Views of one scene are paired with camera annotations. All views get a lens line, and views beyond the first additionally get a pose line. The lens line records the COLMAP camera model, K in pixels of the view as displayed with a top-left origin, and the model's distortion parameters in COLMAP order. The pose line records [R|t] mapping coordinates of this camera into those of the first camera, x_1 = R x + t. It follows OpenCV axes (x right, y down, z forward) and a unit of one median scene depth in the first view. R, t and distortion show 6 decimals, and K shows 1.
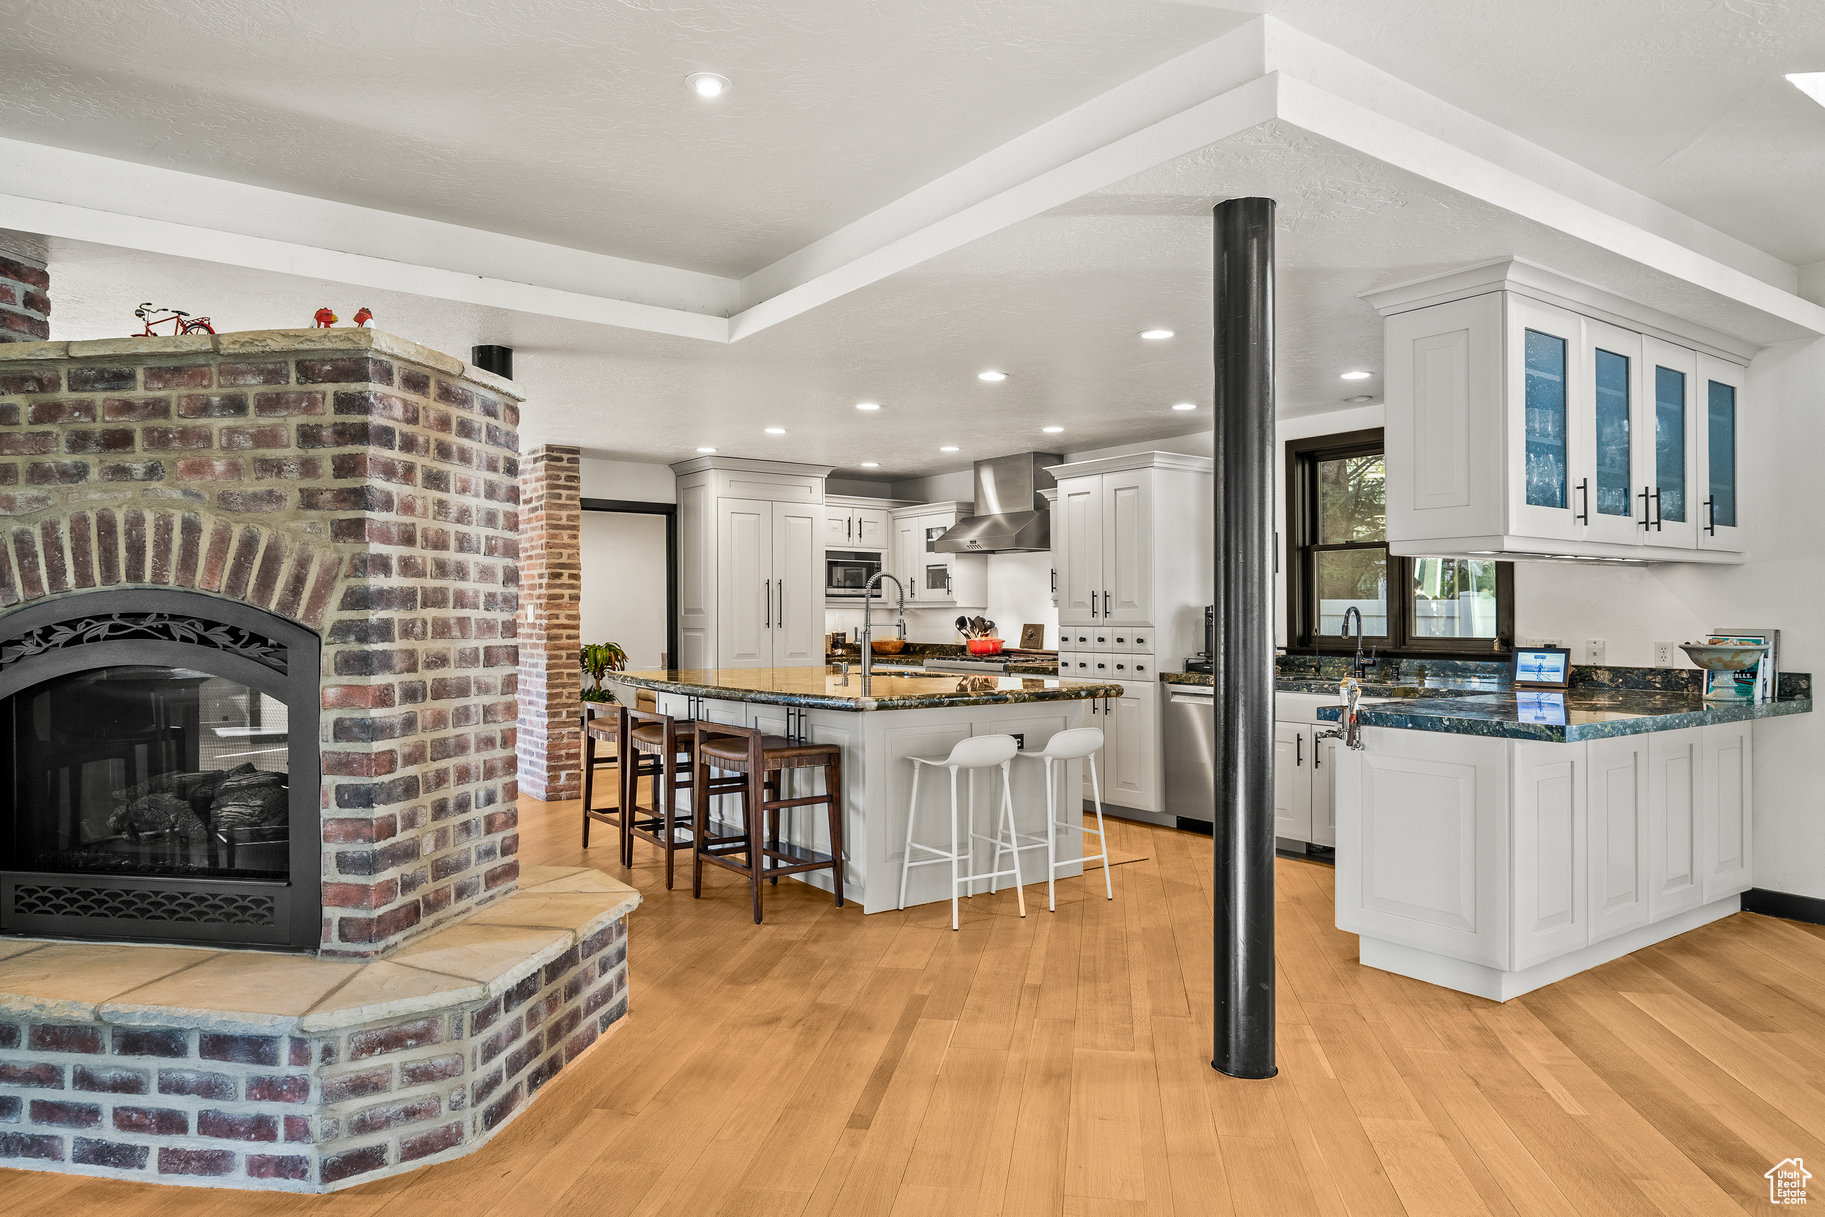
lens RADIAL K [[1165.3, 0, 912.5], [0, 1165.3, 608.5], [0, 0, 1]] dist [-0.000129, -0.000076]
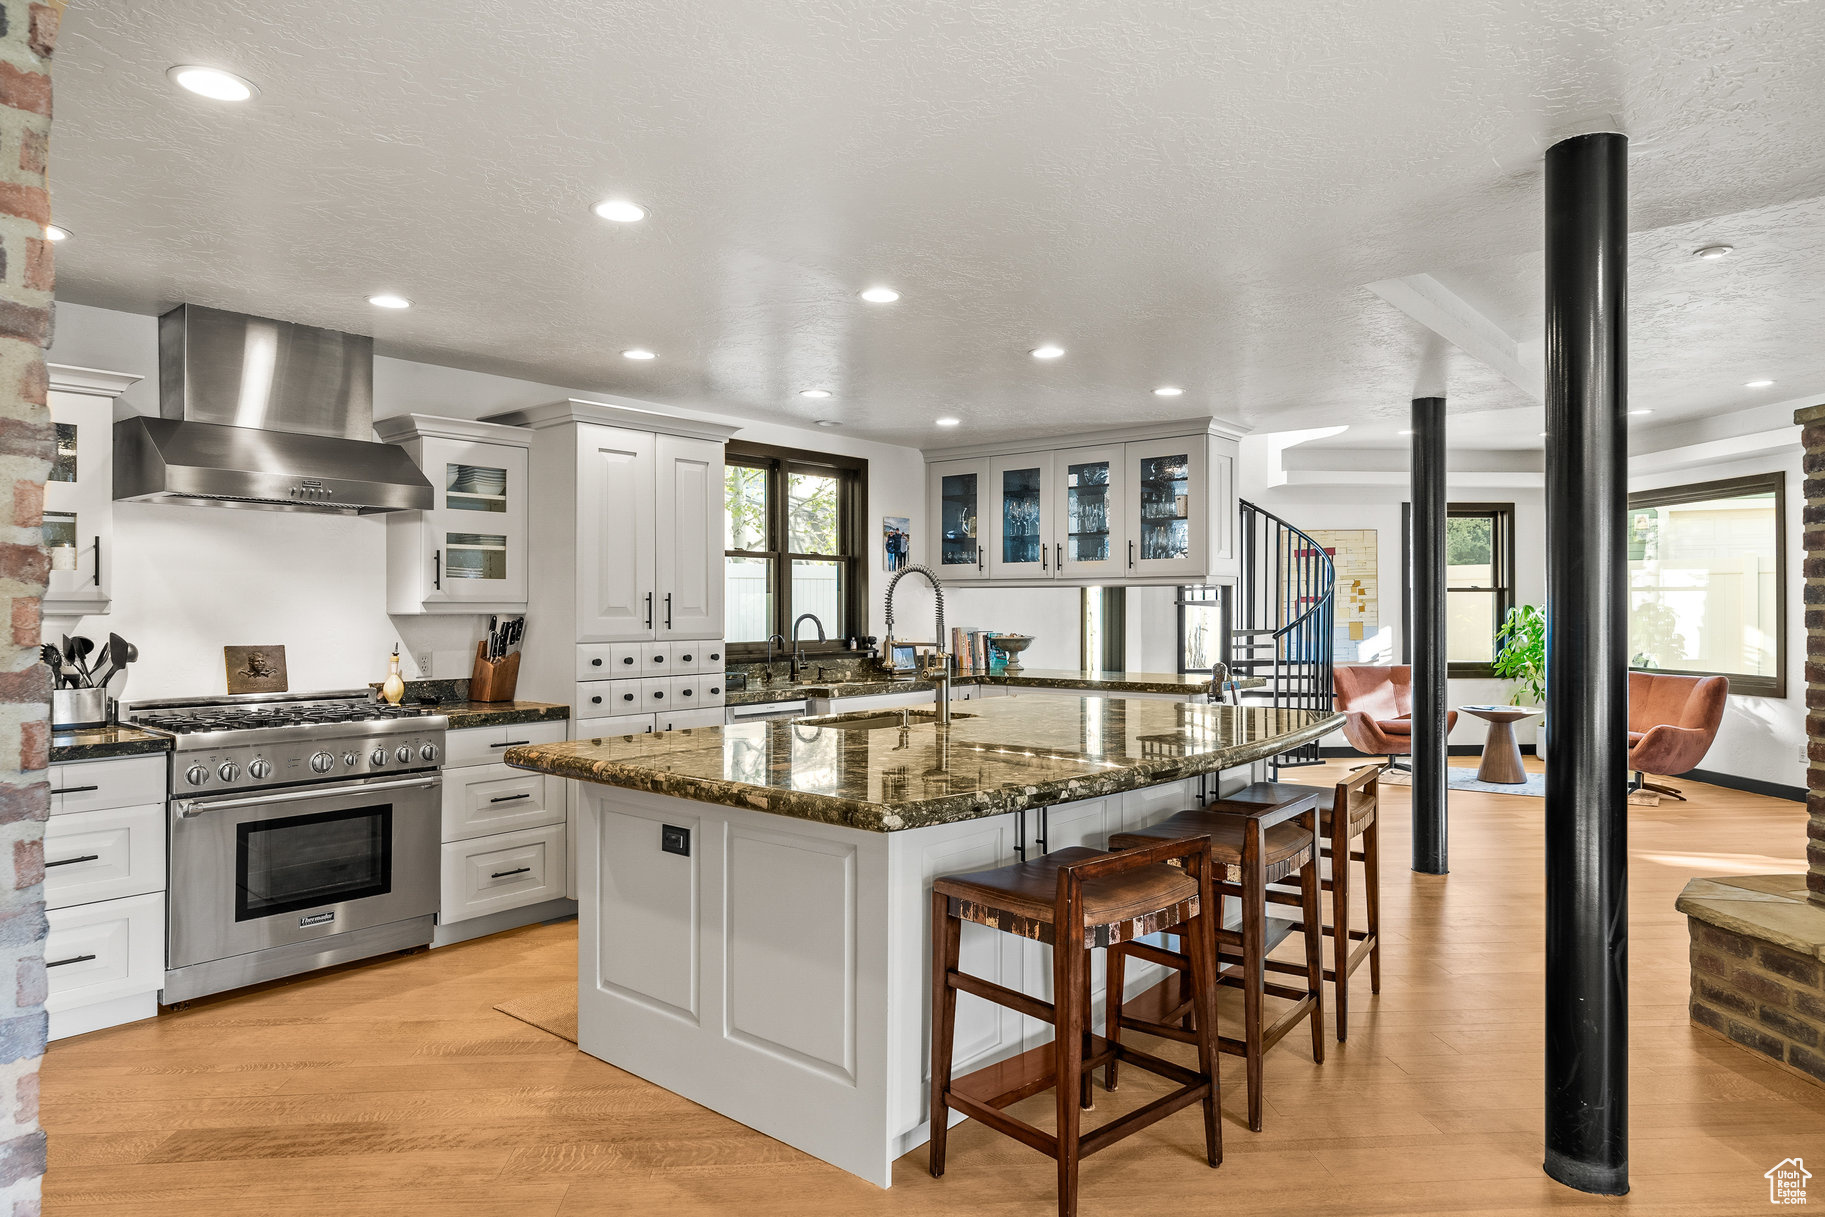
lens RADIAL K [[1131.3, 0, 912.5], [0, 1131.3, 608.5], [0, 0, 1]] dist [-0.000328, -0.000135]
pose [[-0.226900, -0.000795, 0.973918, -0.503772], [-0.002193, 0.999998, 0.000306, -0.004898], [-0.973916, -0.002066, -0.226901, 0.900693]]
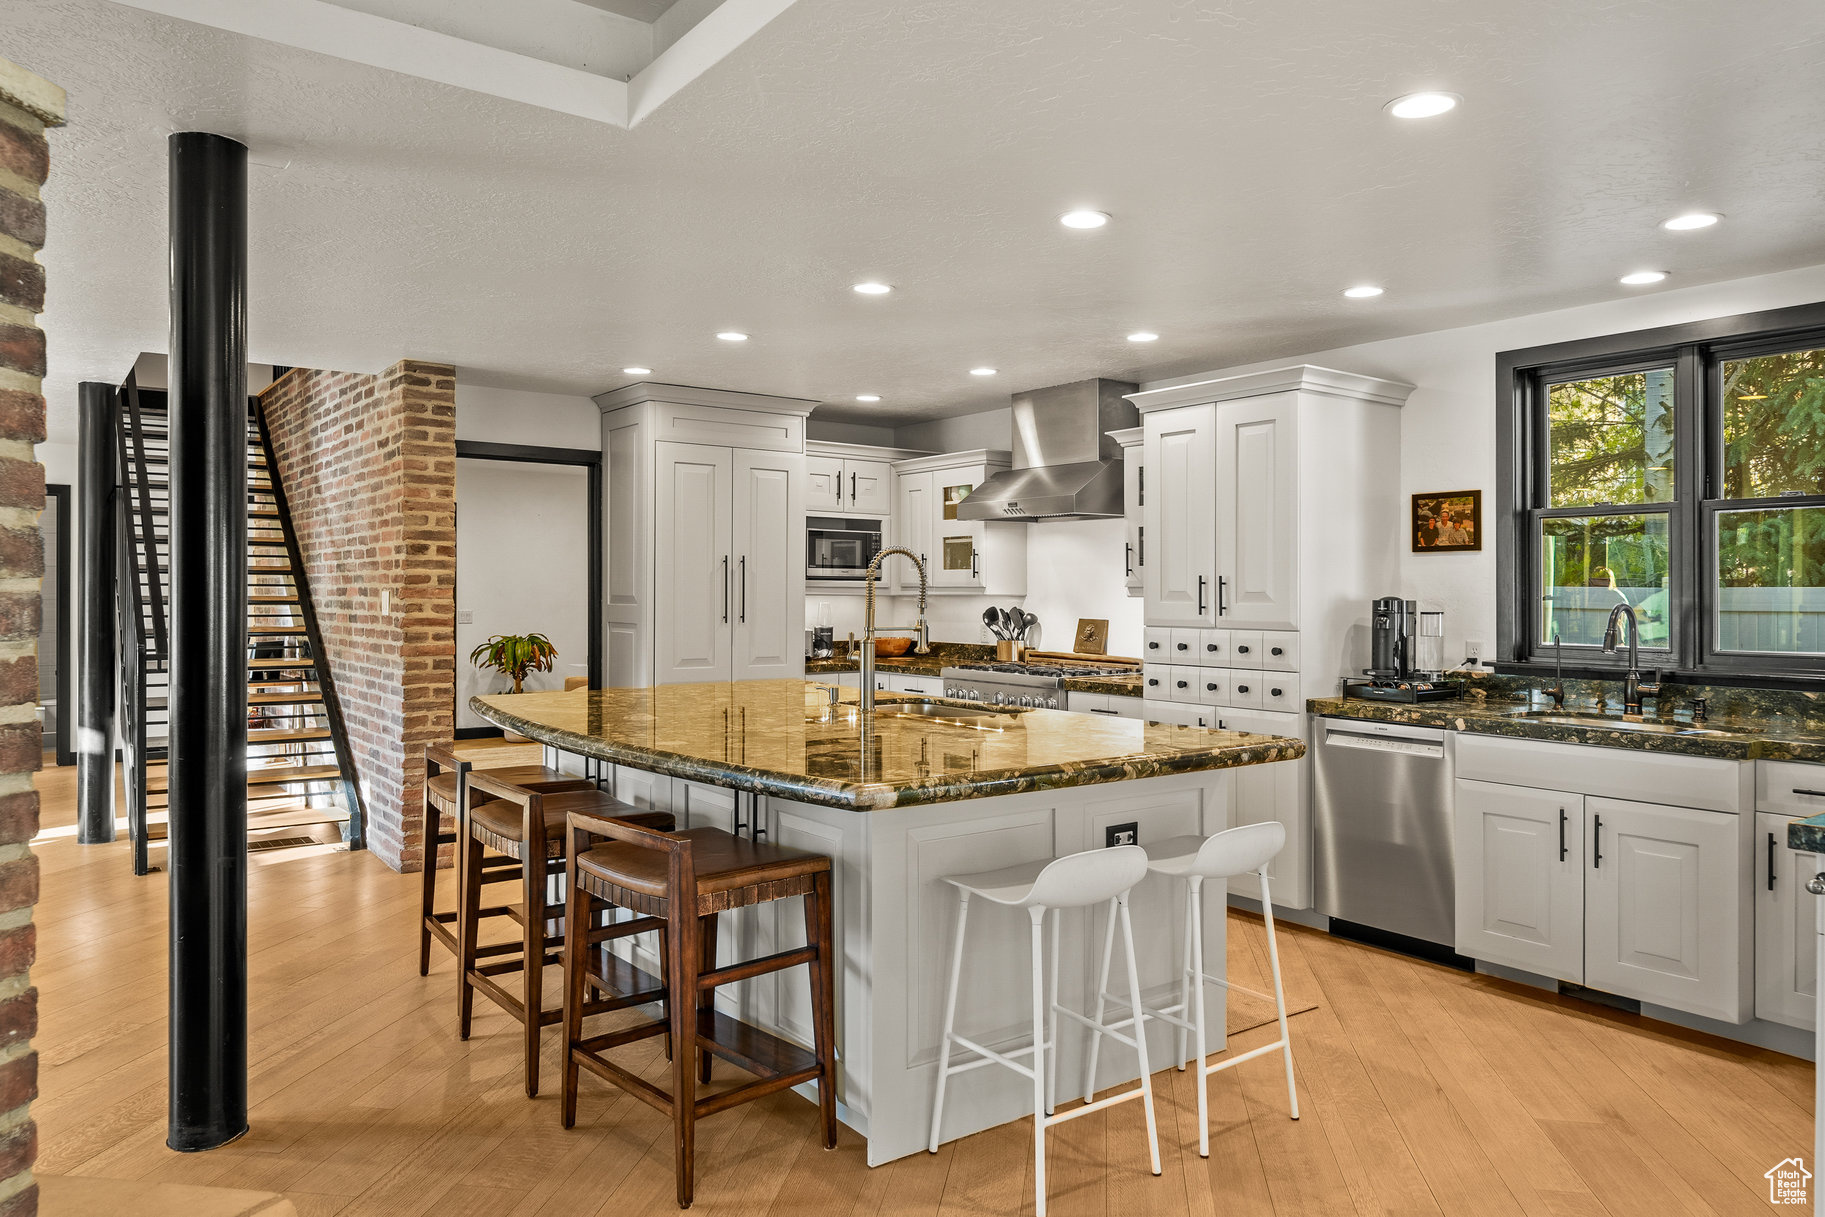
lens RADIAL K [[1229.5, 0, 912.1], [0, 1229.5, 573.4], [0, 0, 1]] dist [0.001443, 0.000367]
pose [[0.999943, 0.004934, 0.009502, -0.017277], [-0.004844, 0.999943, -0.009535, -0.007907], [-0.009548, 0.009489, 0.999909, 0.258466]]
